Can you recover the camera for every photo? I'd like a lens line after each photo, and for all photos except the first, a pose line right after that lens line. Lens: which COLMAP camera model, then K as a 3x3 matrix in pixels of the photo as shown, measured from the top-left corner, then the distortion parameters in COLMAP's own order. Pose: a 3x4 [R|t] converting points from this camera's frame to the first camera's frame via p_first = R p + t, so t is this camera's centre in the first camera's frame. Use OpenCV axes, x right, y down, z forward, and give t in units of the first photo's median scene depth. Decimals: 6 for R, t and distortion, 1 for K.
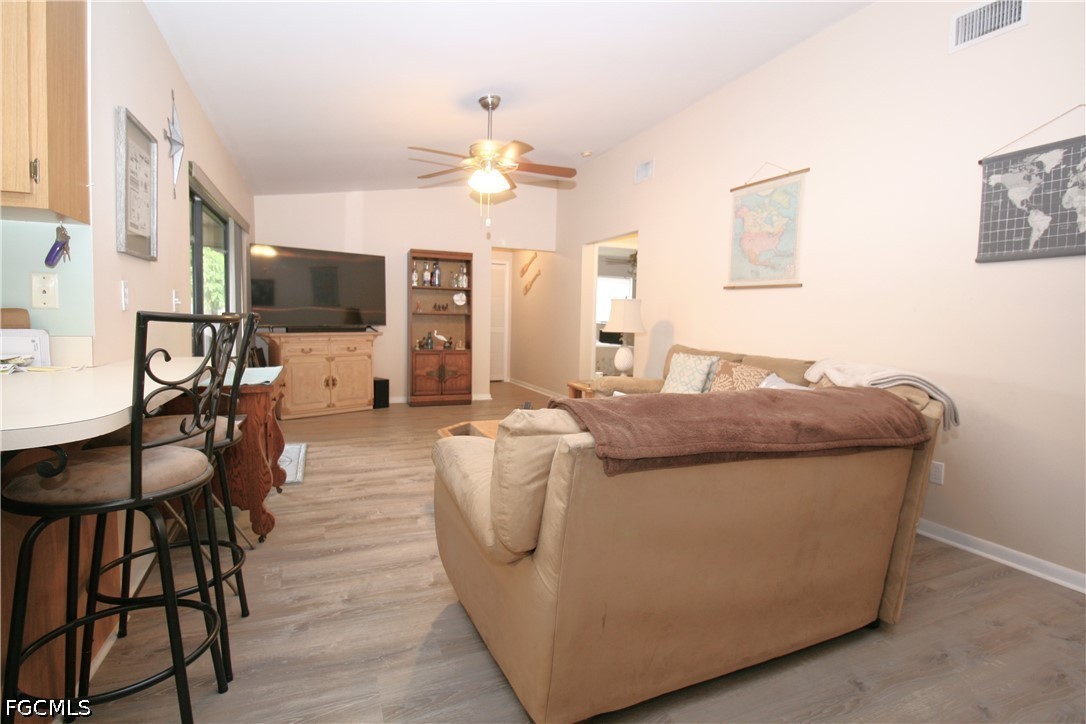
lens RADIAL K [[524.4, 0, 551.7], [0, 524.4, 356.5], [0, 0, 1]] dist [-0.011462, -0.002248]
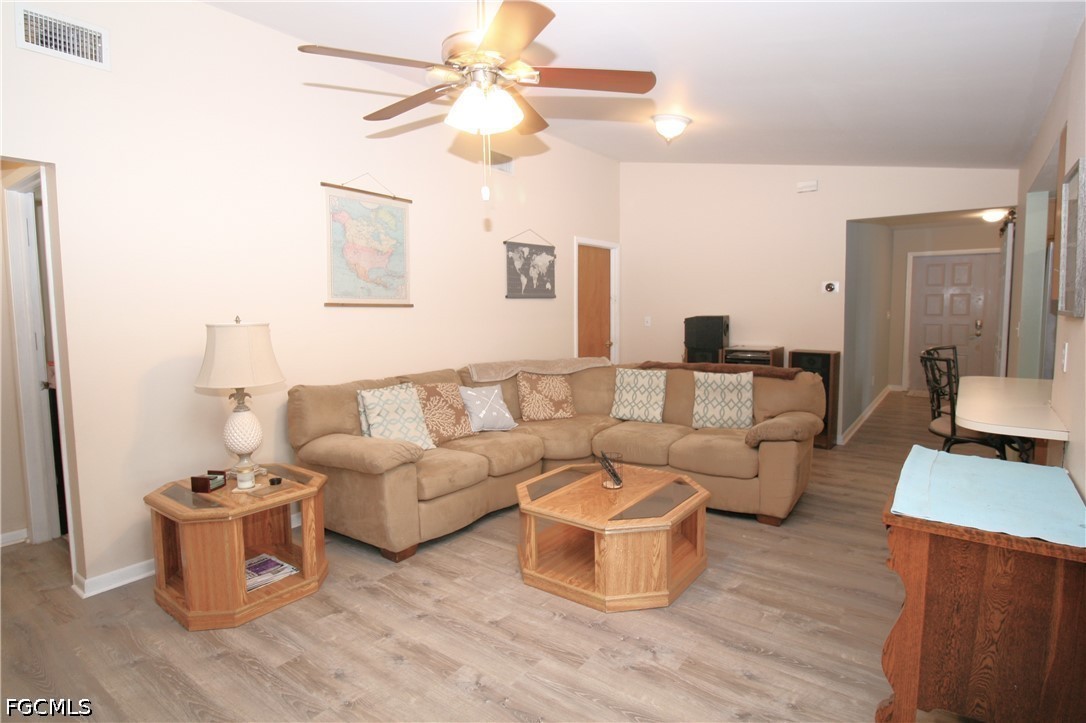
lens RADIAL K [[568.7, 0, 546.9], [0, 568.7, 355.9], [0, 0, 1]] dist [-0.012372, -0.001946]
pose [[-0.501874, -0.098633, 0.859299, -0.644246], [0.059187, 0.987232, 0.147886, -0.175145], [-0.862913, 0.125080, -0.489628, 1.235658]]
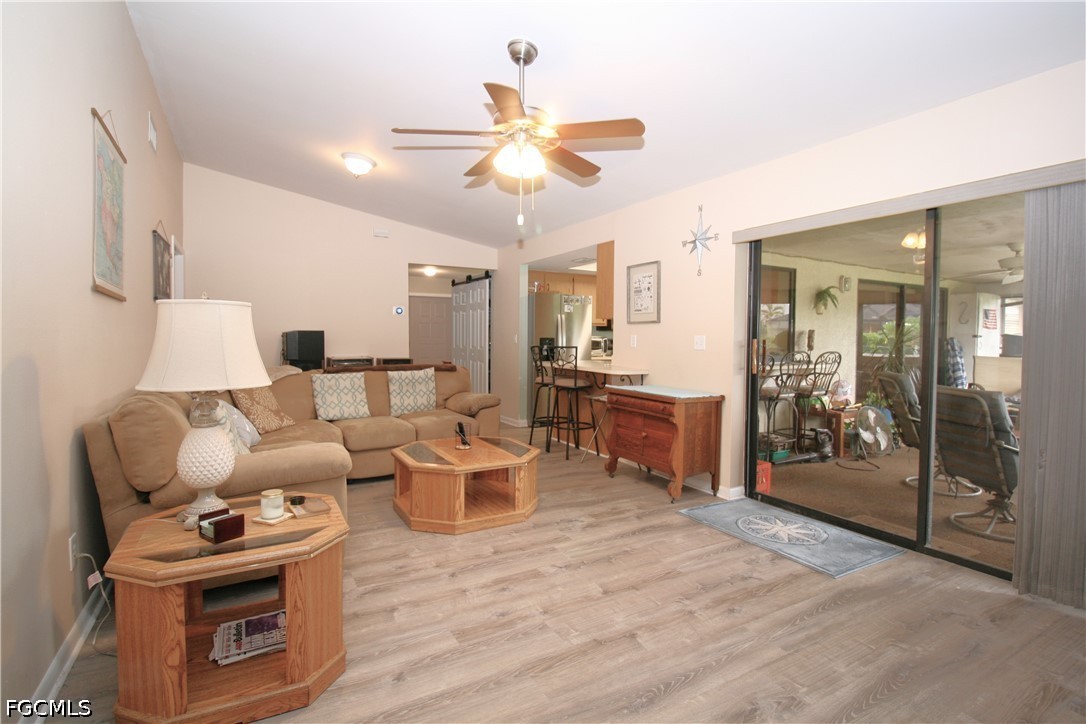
lens RADIAL K [[528.4, 0, 546.9], [0, 528.4, 356.8], [0, 0, 1]] dist [-0.007795, -0.007726]
pose [[-0.992851, -0.029264, -0.115721, -0.077284], [-0.041445, 0.993682, 0.104301, -0.146249], [0.111938, 0.108351, -0.987790, 1.729012]]
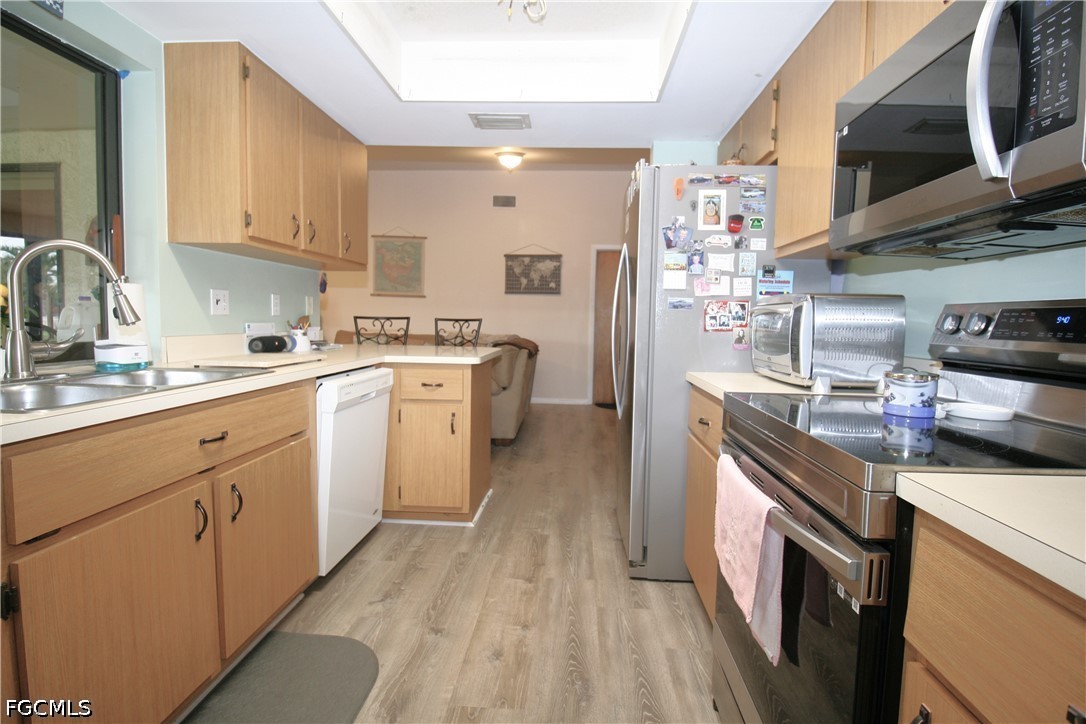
lens RADIAL K [[528.4, 0, 550.8], [0, 528.4, 357.0], [0, 0, 1]] dist [-0.007795, -0.007726]
pose [[0.452426, -0.076975, 0.888473, -0.977404], [0.054409, 0.996795, 0.058653, -0.001977], [-0.890140, 0.021805, 0.455164, -0.276483]]
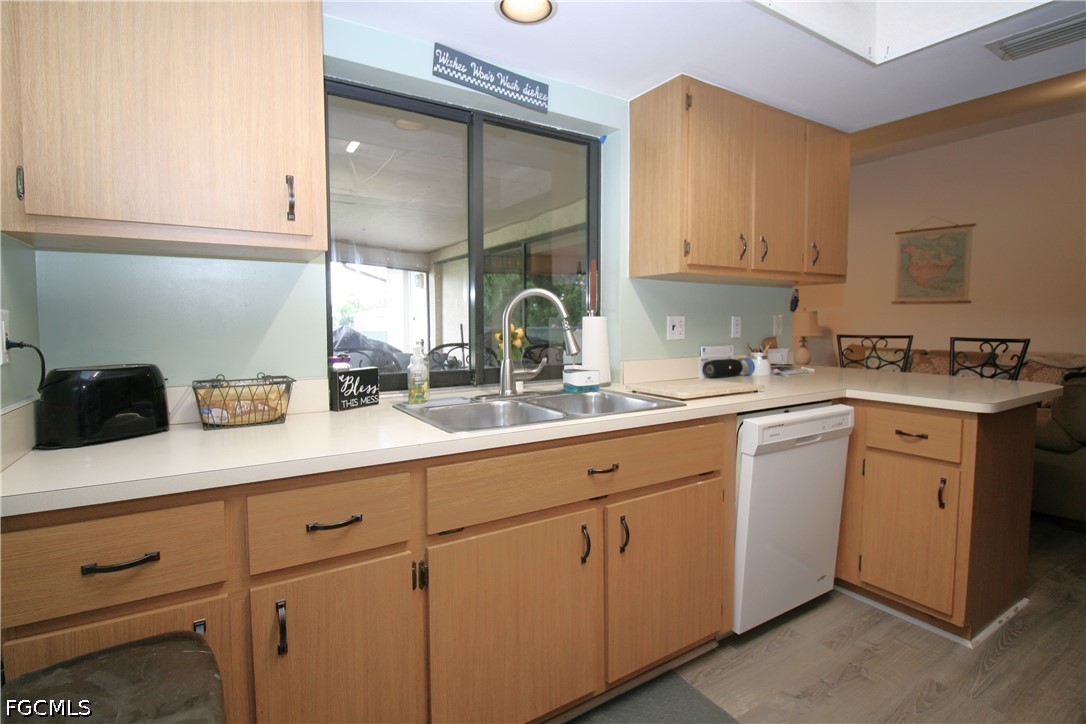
lens RADIAL K [[528.4, 0, 543.4], [0, 528.4, 355.0], [0, 0, 1]] dist [-0.007795, -0.007726]
pose [[0.989219, -0.034788, 0.142252, -0.857586], [0.035745, 0.999352, -0.004174, -0.020062], [-0.142015, 0.009214, 0.989822, -0.274416]]
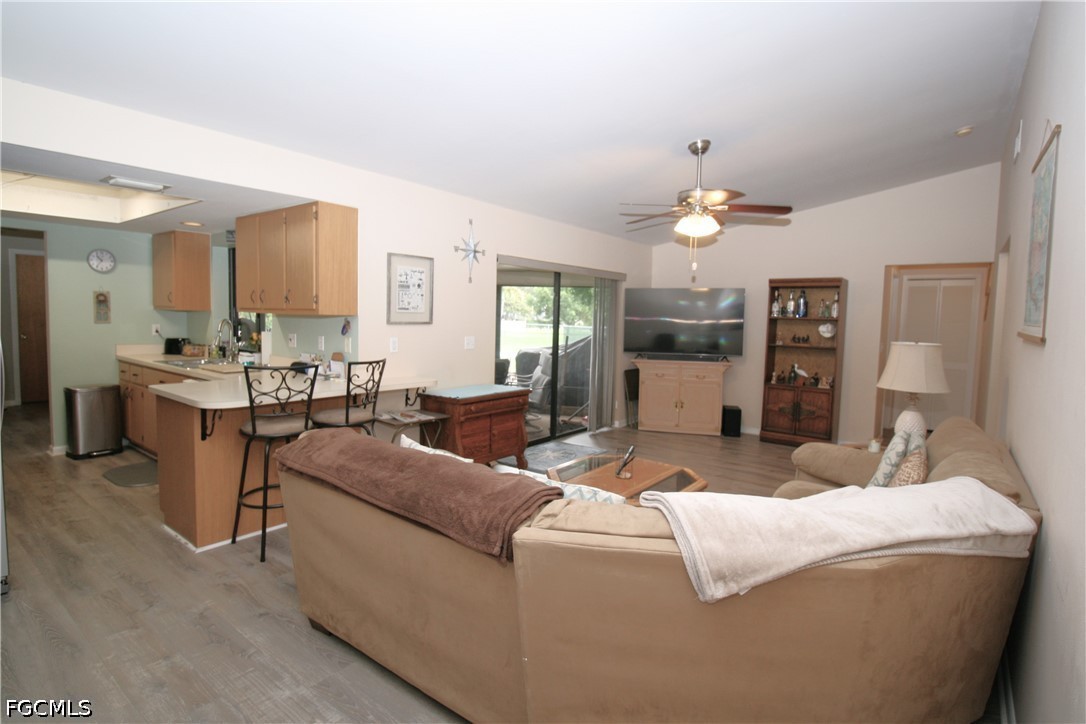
lens RADIAL K [[528.4, 0, 536.5], [0, 528.4, 356.9], [0, 0, 1]] dist [-0.007795, -0.007726]
pose [[0.479472, 0.055168, -0.875821, 0.622933], [-0.074956, 0.996949, 0.021764, -0.081322], [0.874350, 0.055213, 0.482145, 0.253819]]
